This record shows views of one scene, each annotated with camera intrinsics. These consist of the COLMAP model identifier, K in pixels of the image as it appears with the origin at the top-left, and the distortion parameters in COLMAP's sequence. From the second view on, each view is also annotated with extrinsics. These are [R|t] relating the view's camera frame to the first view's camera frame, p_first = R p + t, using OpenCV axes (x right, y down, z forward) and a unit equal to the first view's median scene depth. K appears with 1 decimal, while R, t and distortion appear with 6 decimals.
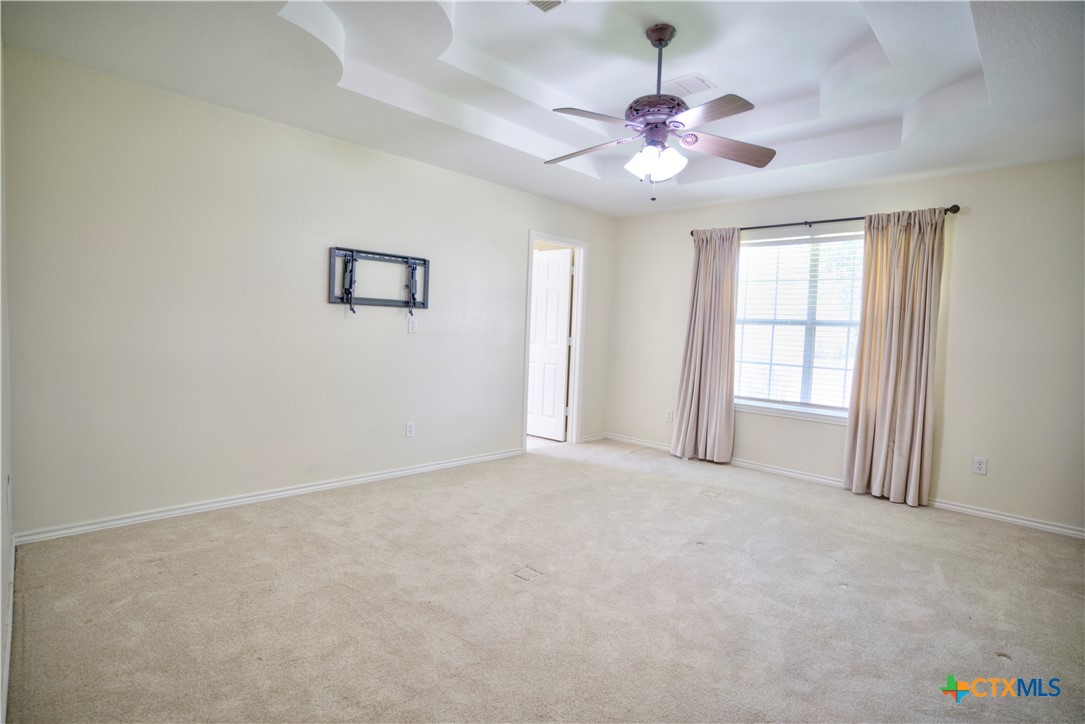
lens RADIAL K [[530.2, 0, 542.3], [0, 530.2, 359.4], [0, 0, 1]] dist [-0.079709, 0.038451]
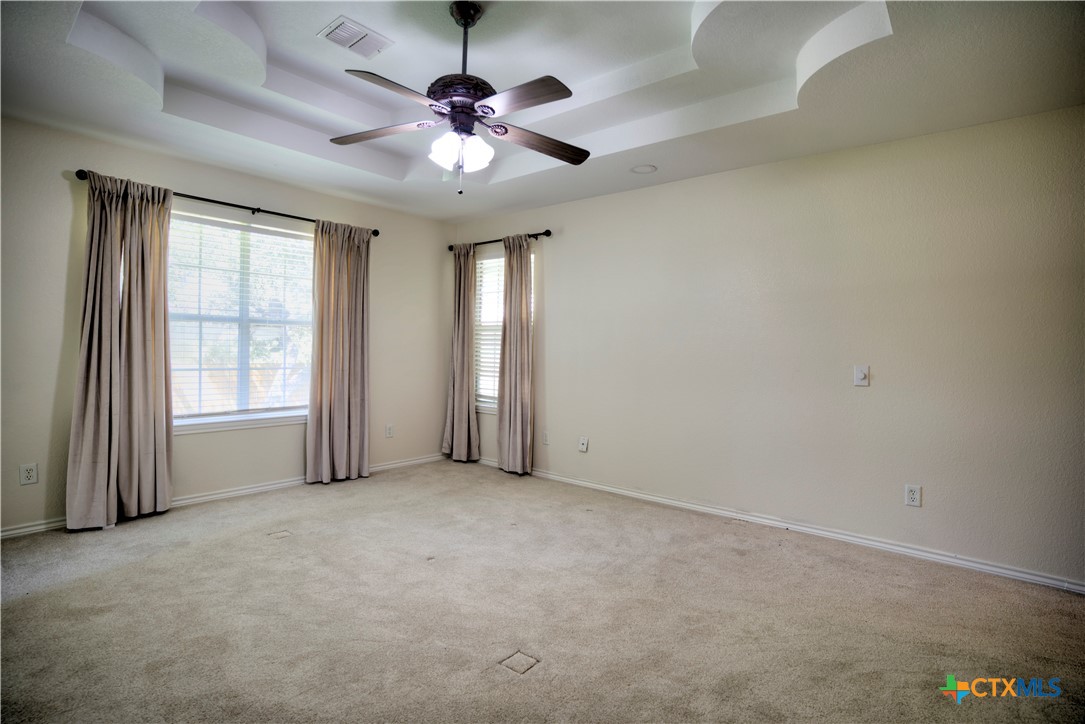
lens RADIAL K [[530.2, 0, 542.3], [0, 530.2, 359.4], [0, 0, 1]] dist [-0.079709, 0.038451]
pose [[-0.071682, -0.066400, 0.995215, -0.451408], [0.031571, 0.997131, 0.068802, -0.051437], [-0.996928, 0.036352, -0.069380, 0.593861]]
